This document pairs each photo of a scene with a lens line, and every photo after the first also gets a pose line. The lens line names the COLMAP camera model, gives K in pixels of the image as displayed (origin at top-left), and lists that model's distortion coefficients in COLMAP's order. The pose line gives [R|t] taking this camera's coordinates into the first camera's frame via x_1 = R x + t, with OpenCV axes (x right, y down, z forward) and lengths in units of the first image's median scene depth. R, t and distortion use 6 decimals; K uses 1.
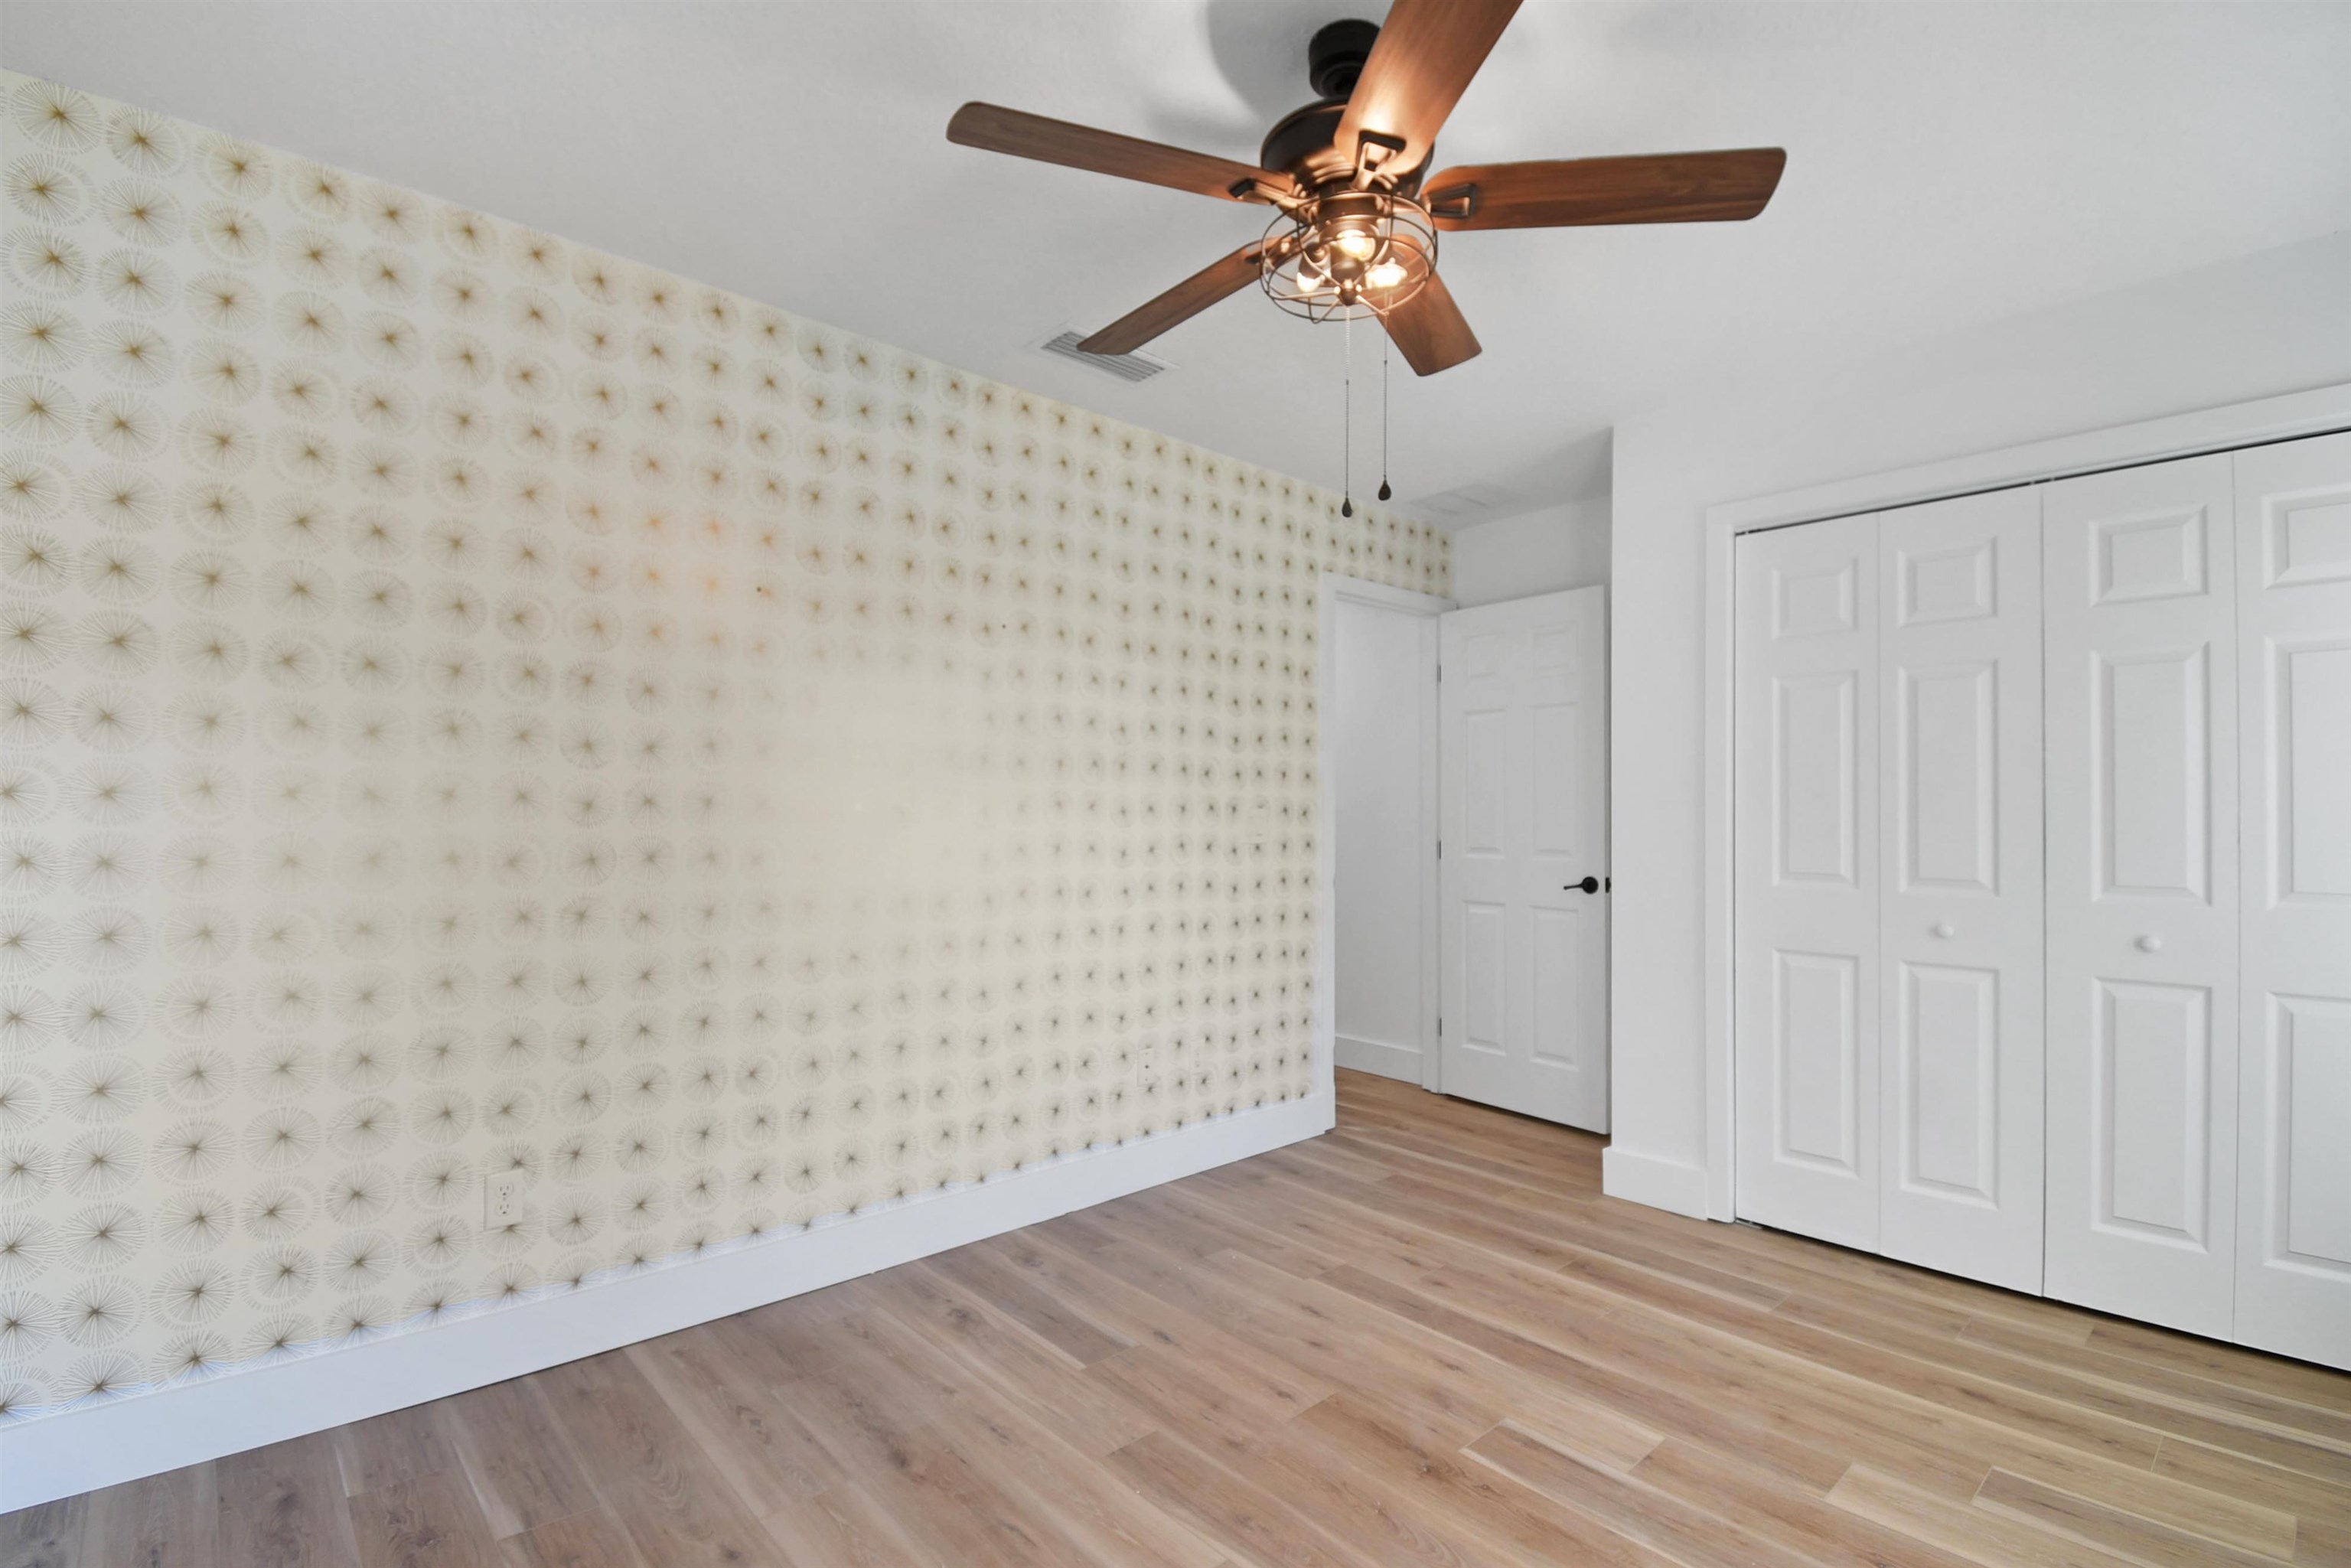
lens RADIAL K [[1059.9, 0, 1175.5], [0, 1059.9, 784.0], [0, 0, 1]] dist [0.028115, -0.030362]
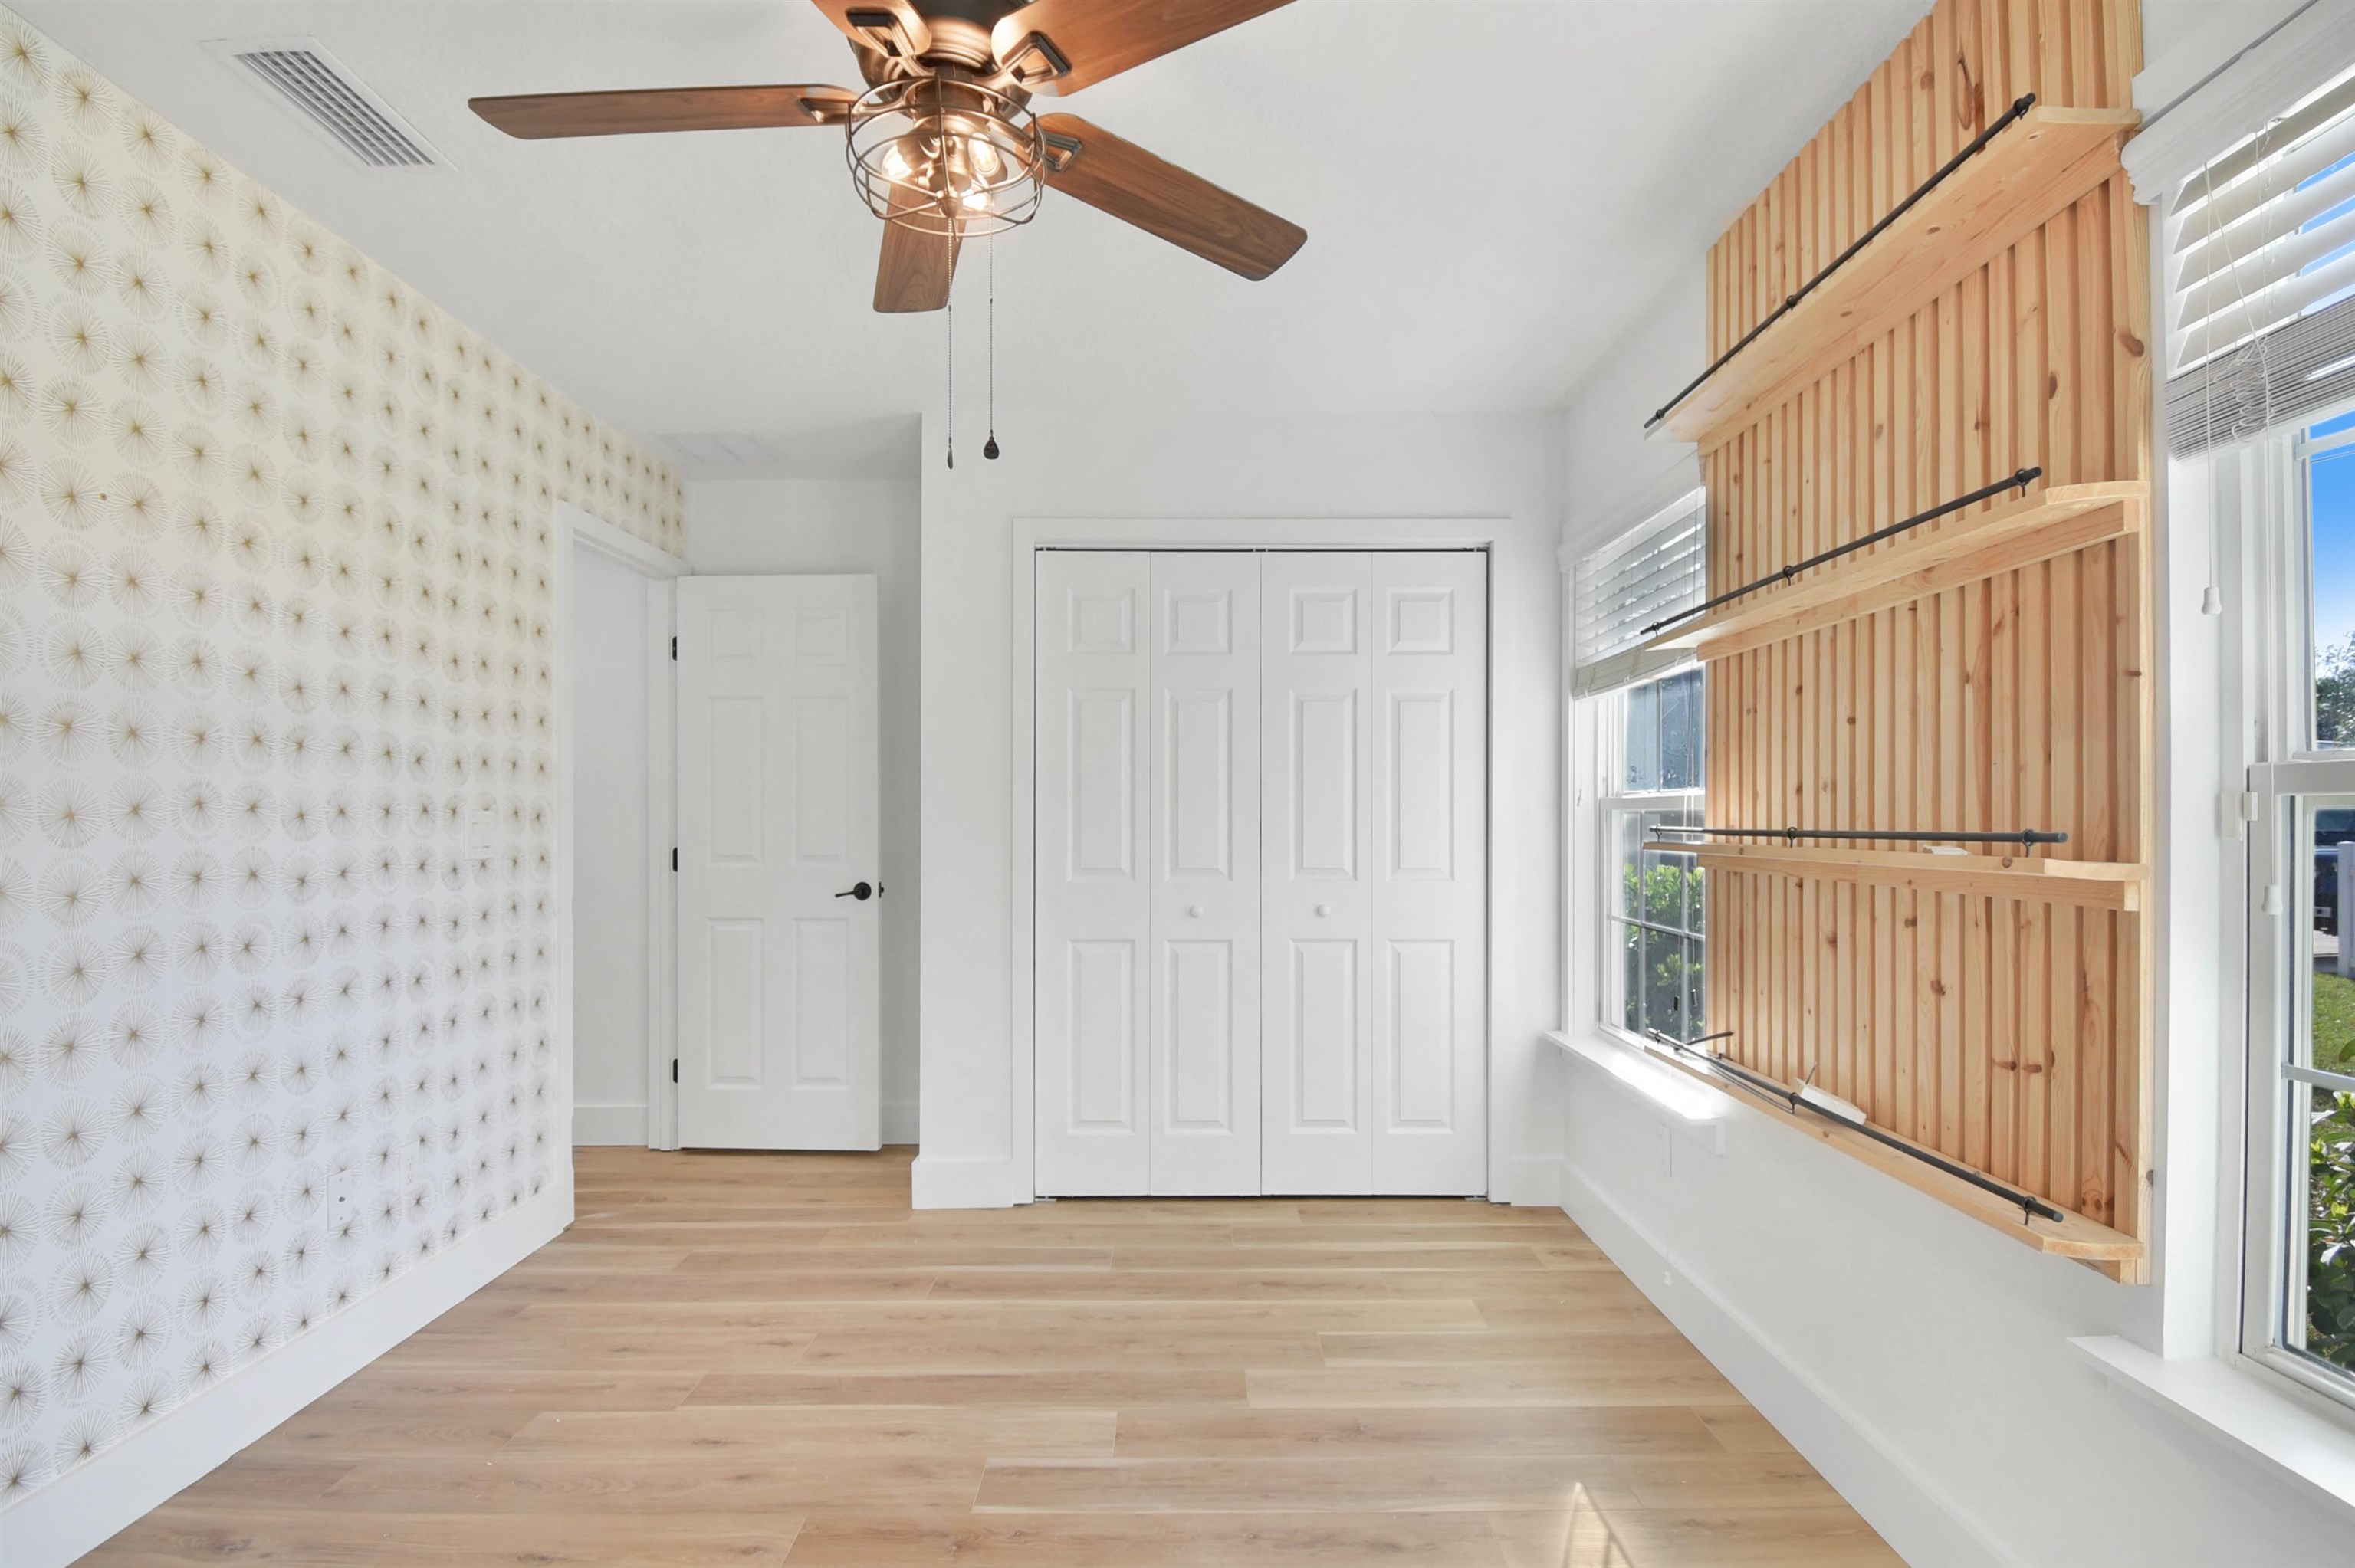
lens RADIAL K [[1146.4, 0, 1173.6], [0, 1146.4, 804.3], [0, 0, 1]] dist [0.033872, -0.040539]
pose [[0.663430, 0.002794, 0.748233, -0.233981], [-0.016741, 0.999798, 0.011111, 0.002223], [-0.748051, -0.019897, 0.663343, 0.145201]]
